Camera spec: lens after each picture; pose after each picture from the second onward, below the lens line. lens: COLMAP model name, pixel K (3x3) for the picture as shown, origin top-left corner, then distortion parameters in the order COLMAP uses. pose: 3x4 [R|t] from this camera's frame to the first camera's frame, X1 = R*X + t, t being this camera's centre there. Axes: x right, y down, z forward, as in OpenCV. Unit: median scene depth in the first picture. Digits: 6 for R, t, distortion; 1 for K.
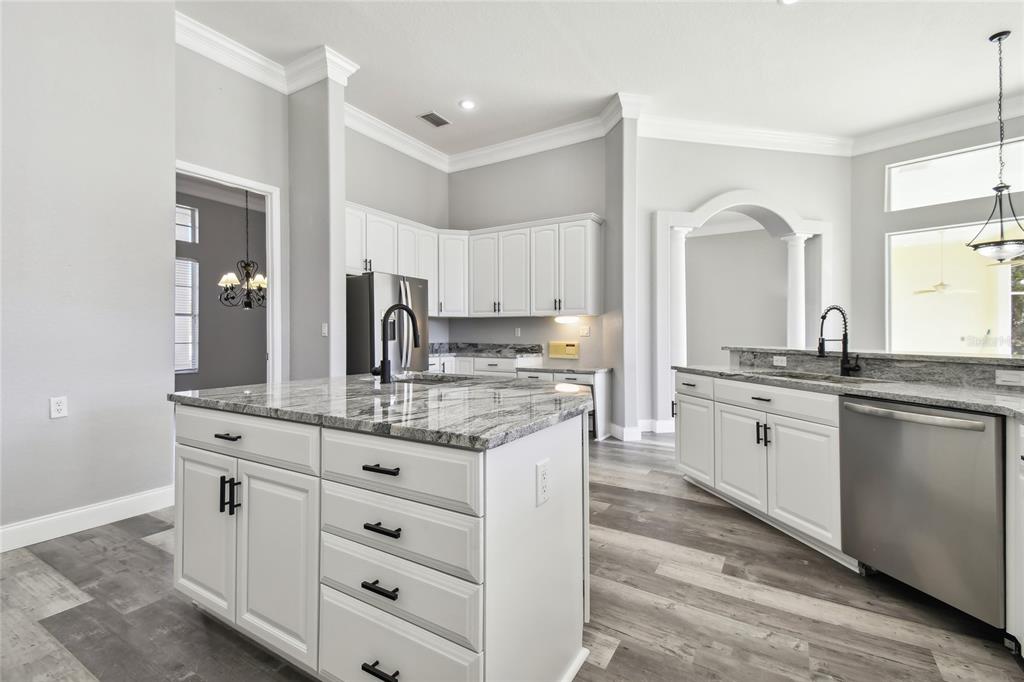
lens RADIAL K [[457.4, 0, 511.8], [0, 457.4, 328.3], [0, 0, 1]] dist [0.053180, -0.015833]
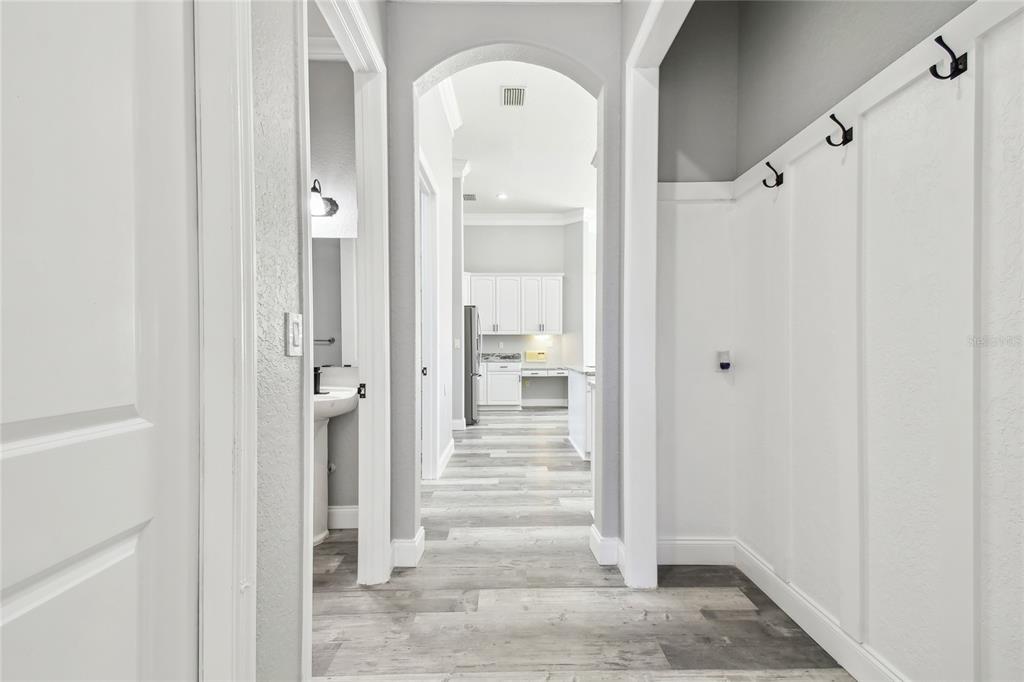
lens RADIAL K [[452.3, 0, 510.0], [0, 452.3, 349.0], [0, 0, 1]] dist [-0.000638, -0.000164]
pose [[0.845968, -0.006382, 0.533196, -1.314623], [-0.005347, 0.999777, 0.020450, -0.014533], [-0.533207, -0.020151, 0.845745, -0.426038]]
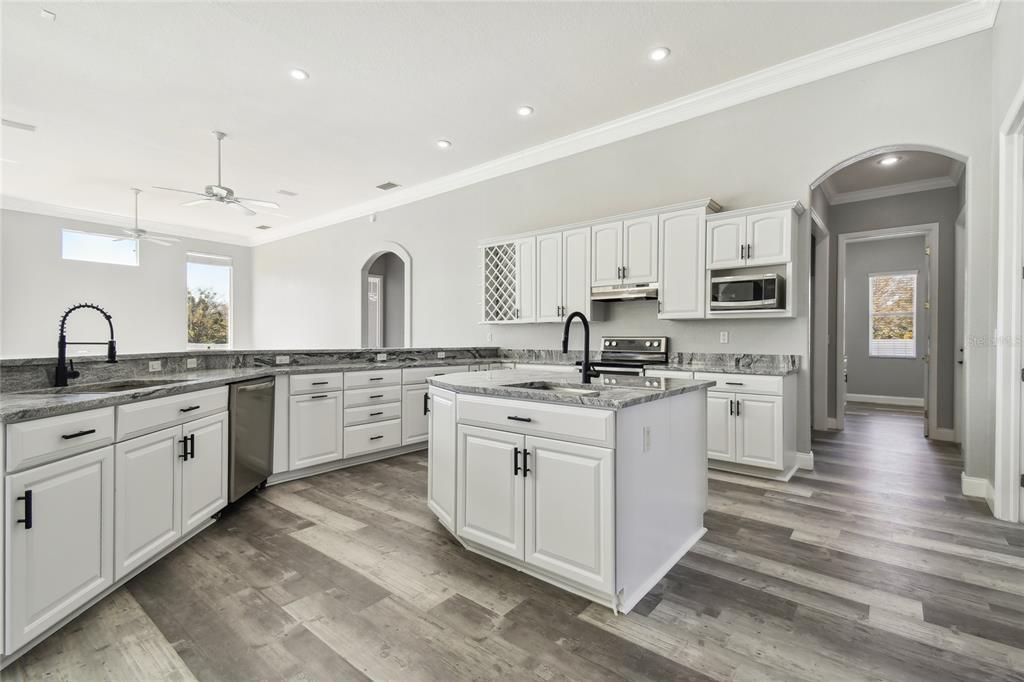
lens RADIAL K [[455.7, 0, 513.6], [0, 455.7, 342.2], [0, 0, 1]] dist [0.052112, -0.023070]
pose [[-0.991088, -0.008847, 0.132913, -0.167185], [-0.009811, 0.999930, -0.006599, 0.018518], [-0.132846, -0.007844, -0.991106, 1.472952]]
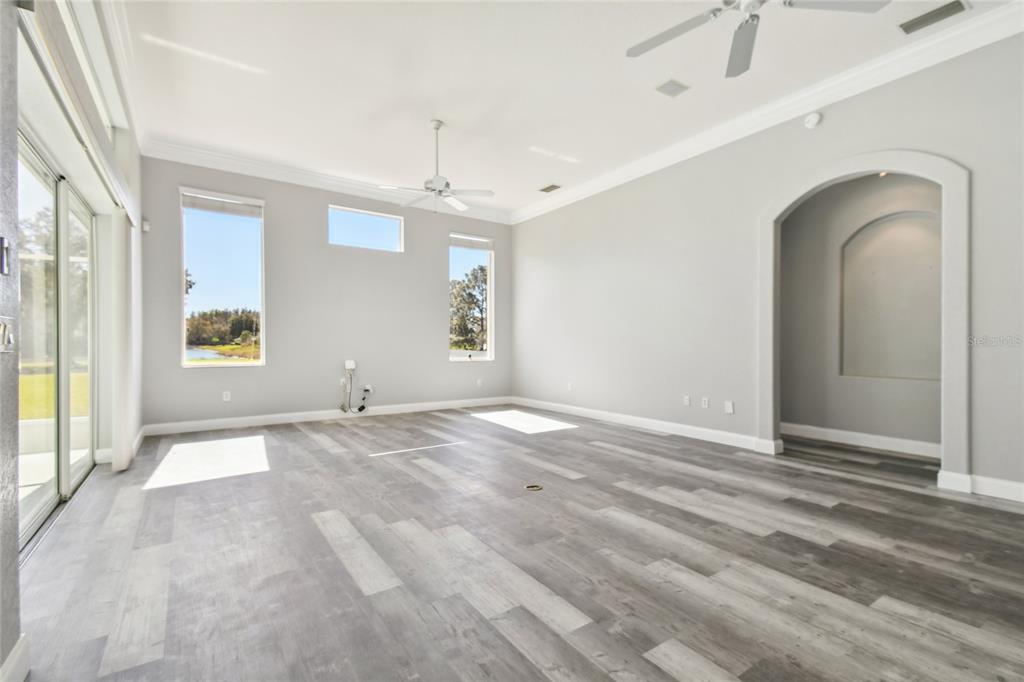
lens RADIAL K [[451.0, 0, 513.9], [0, 451.0, 343.9], [0, 0, 1]] dist [0.053803, -0.025204]
pose [[-0.910714, -0.005214, 0.413005, 1.169596], [-0.009818, 0.999911, -0.009026, 0.011270], [-0.412921, -0.012275, -0.910684, 0.685403]]
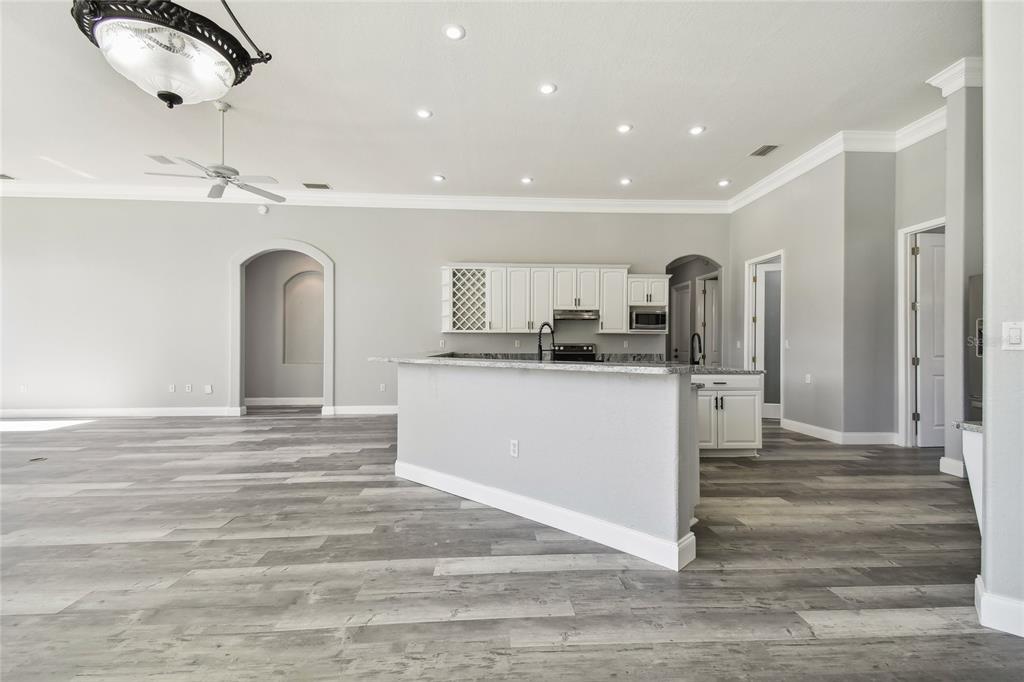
lens RADIAL K [[451.0, 0, 513.9], [0, 451.0, 343.9], [0, 0, 1]] dist [0.053803, -0.025204]
pose [[-0.820027, -0.008614, -0.572259, 1.204697], [0.000284, 0.999880, -0.015457, 0.023043], [0.572324, -0.012838, -0.819927, 1.616062]]
